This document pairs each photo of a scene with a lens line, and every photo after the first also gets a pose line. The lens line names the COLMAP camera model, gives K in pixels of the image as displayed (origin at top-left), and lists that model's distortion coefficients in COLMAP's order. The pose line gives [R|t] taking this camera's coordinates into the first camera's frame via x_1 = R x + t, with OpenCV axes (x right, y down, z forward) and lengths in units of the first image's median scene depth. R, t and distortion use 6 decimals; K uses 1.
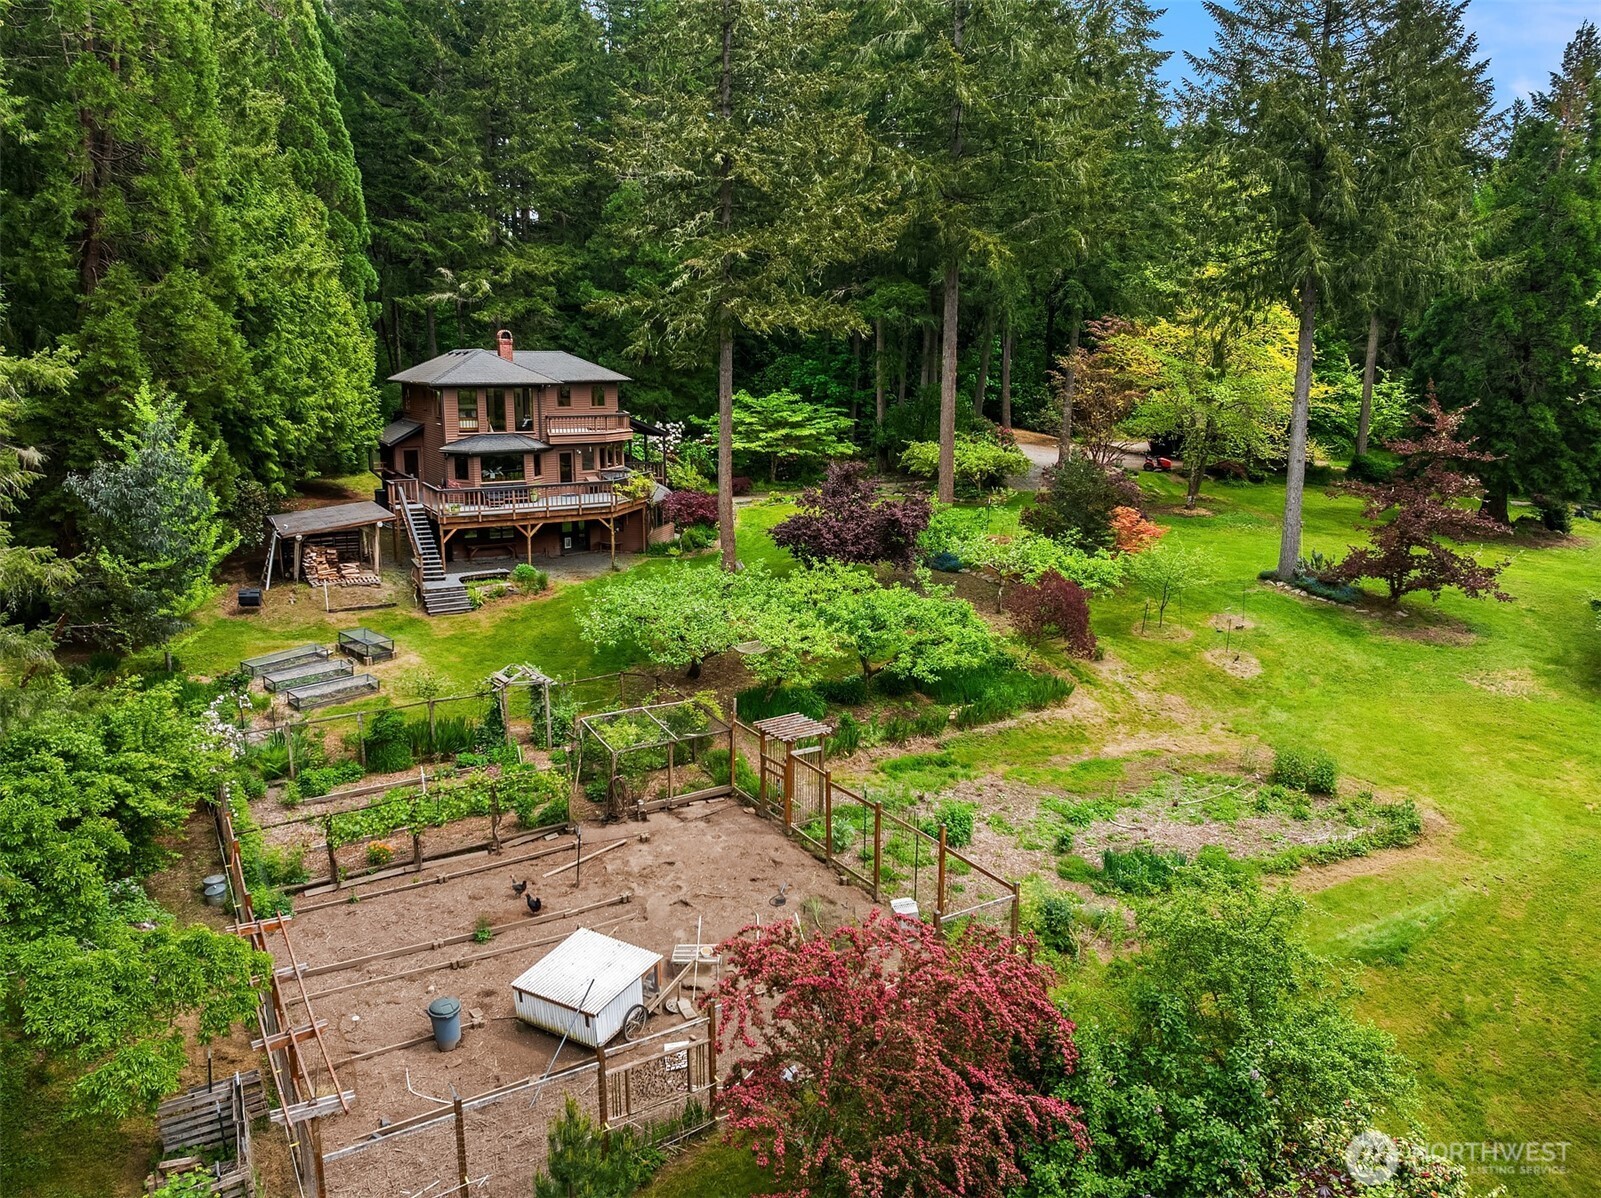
lens RADIAL K [[1086.5, 0, 800.5], [0, 1086.5, 599.0], [0, 0, 1]] dist [-0.031471, -0.001633]
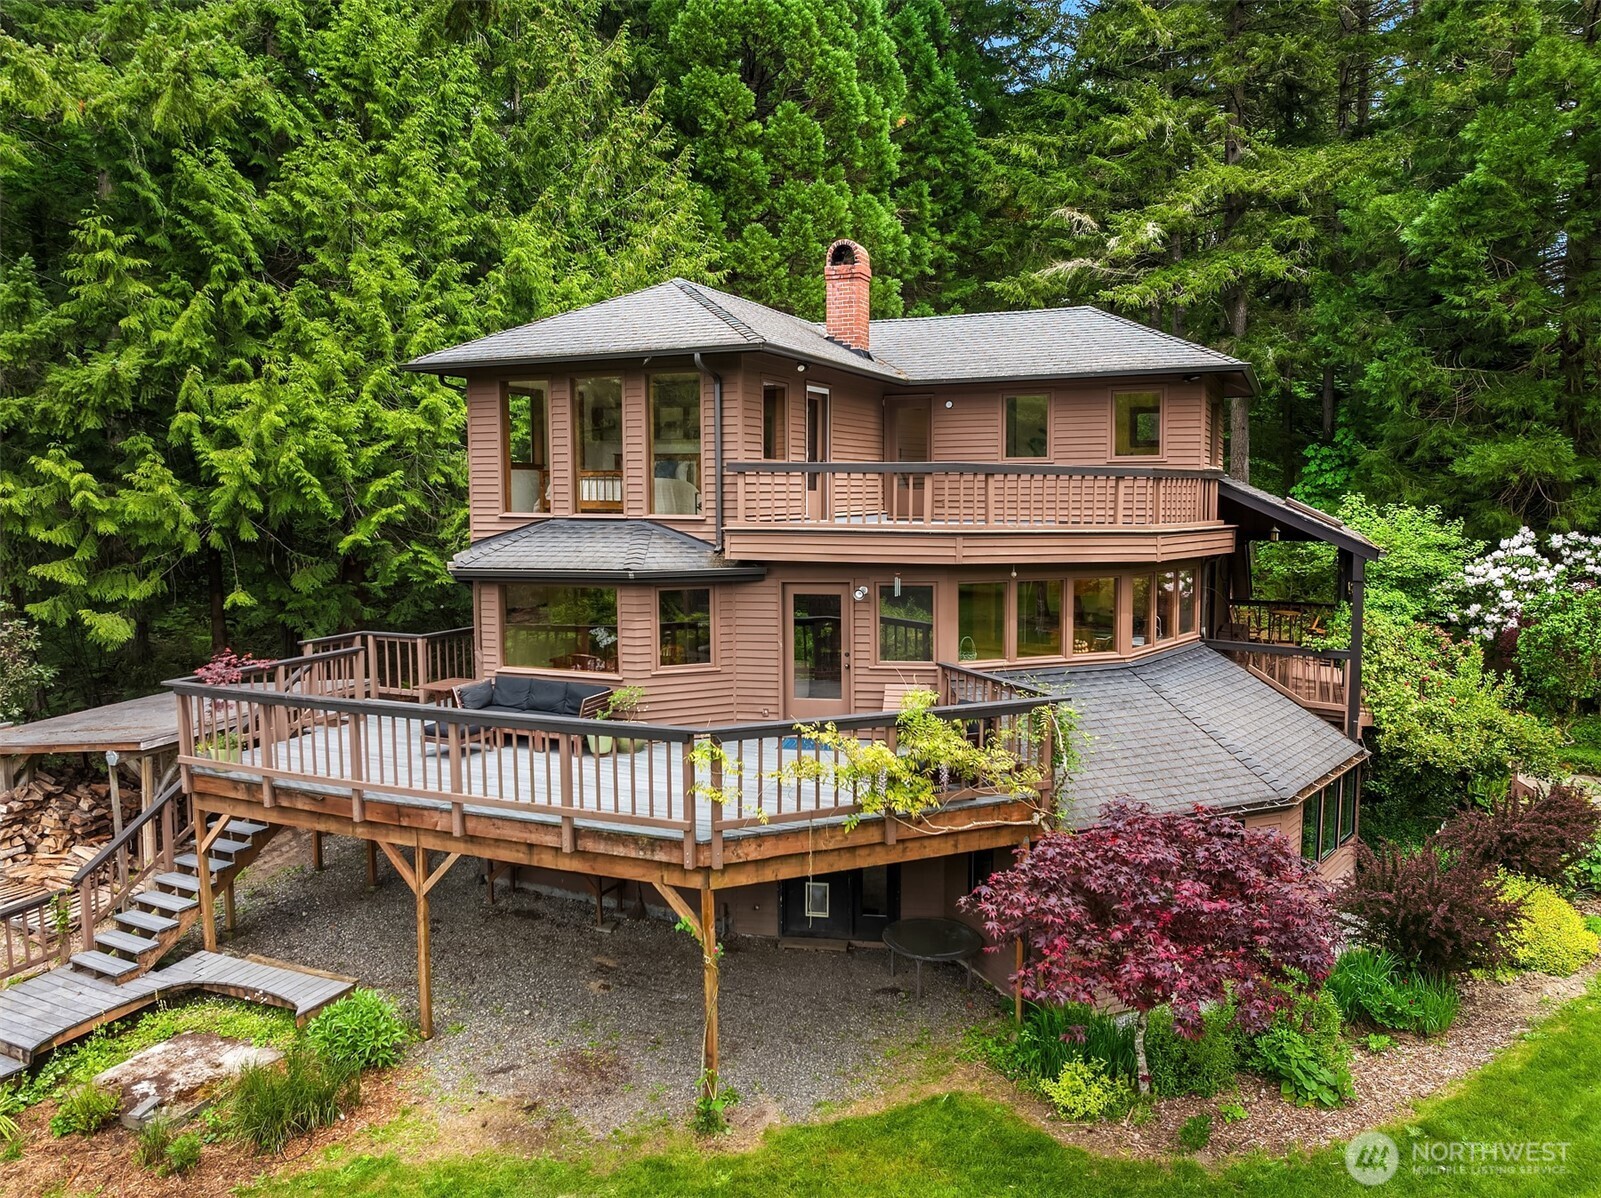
lens RADIAL K [[1086.5, 0, 800.5], [0, 1086.5, 599.0], [0, 0, 1]] dist [-0.031471, -0.001633]
pose [[0.597853, 0.075920, -0.798002, 0.012255], [-0.160649, 0.986656, -0.026488, -0.131661], [0.785343, 0.144034, 0.602072, 0.867067]]
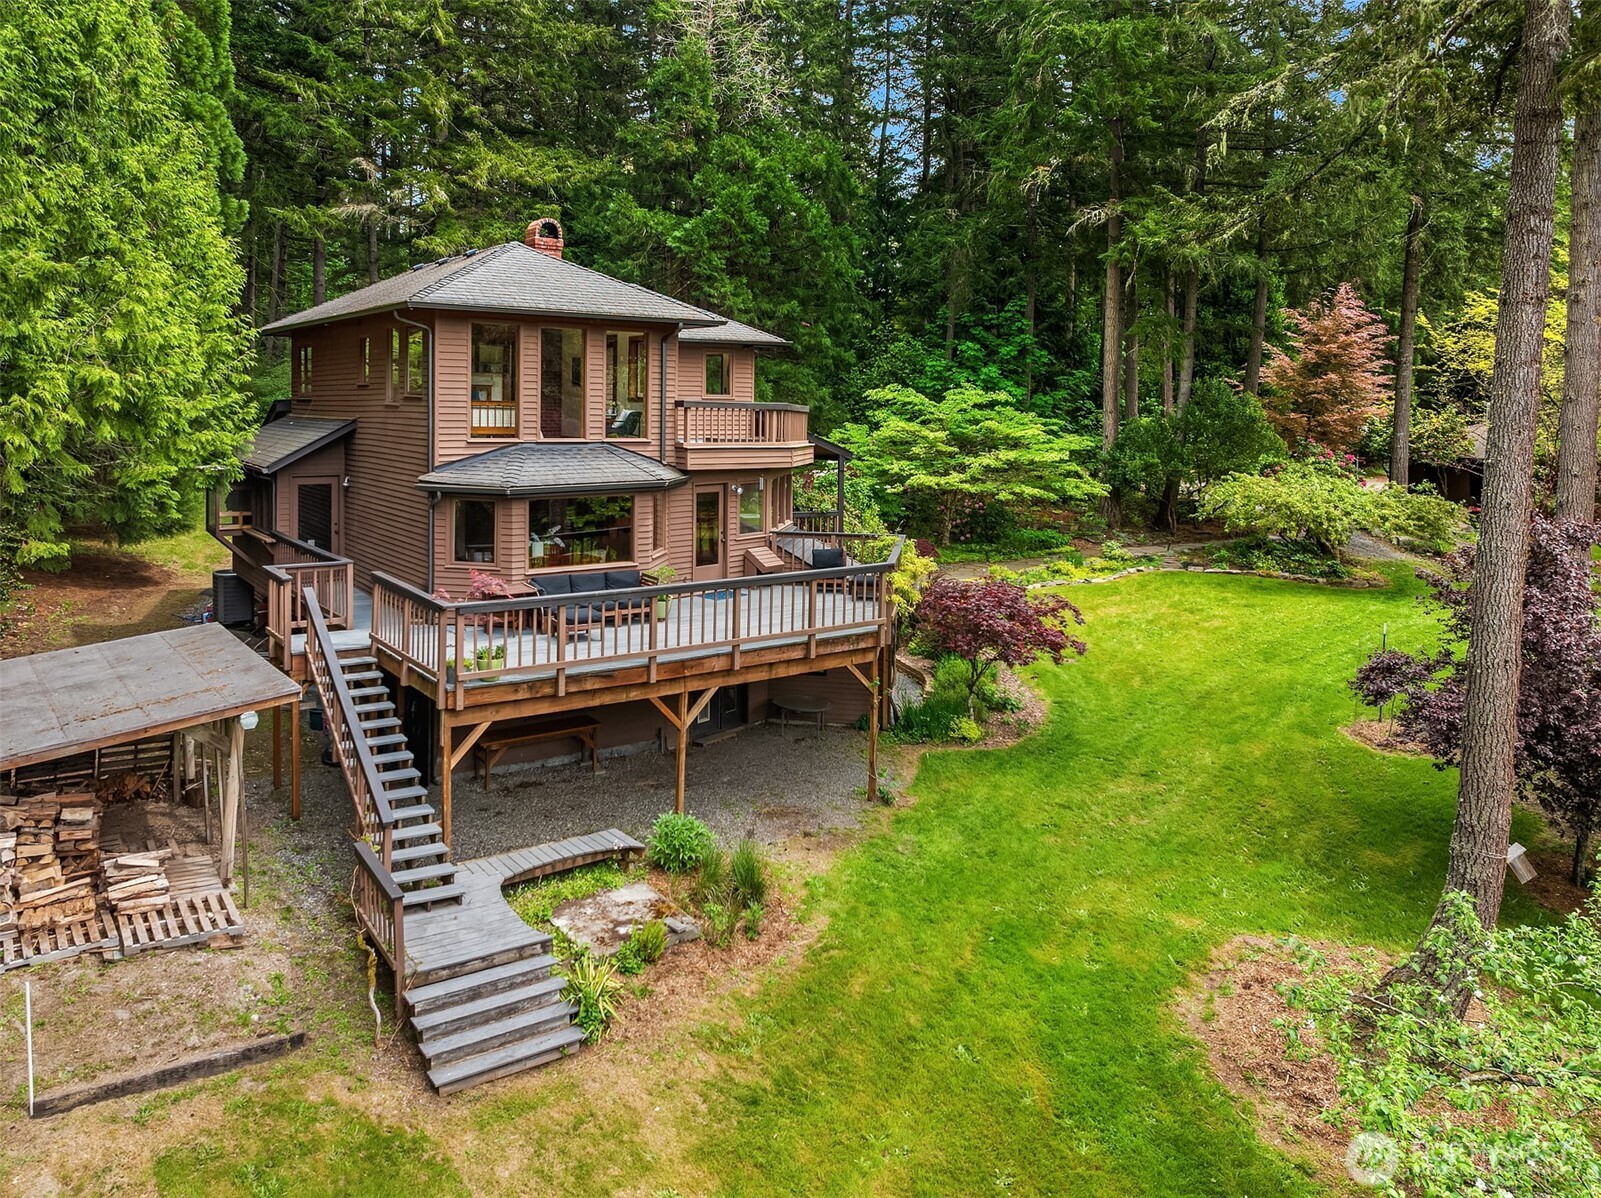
lens RADIAL K [[1168.0, 0, 790.6], [0, 1168.0, 446.1], [0, 0, 1]] dist [-0.038127, 0.000457]
pose [[0.994314, 0.004881, 0.106377, -0.246069], [0.013926, 0.984410, -0.175337, -0.077486], [-0.105574, 0.175821, 0.978745, 0.588598]]
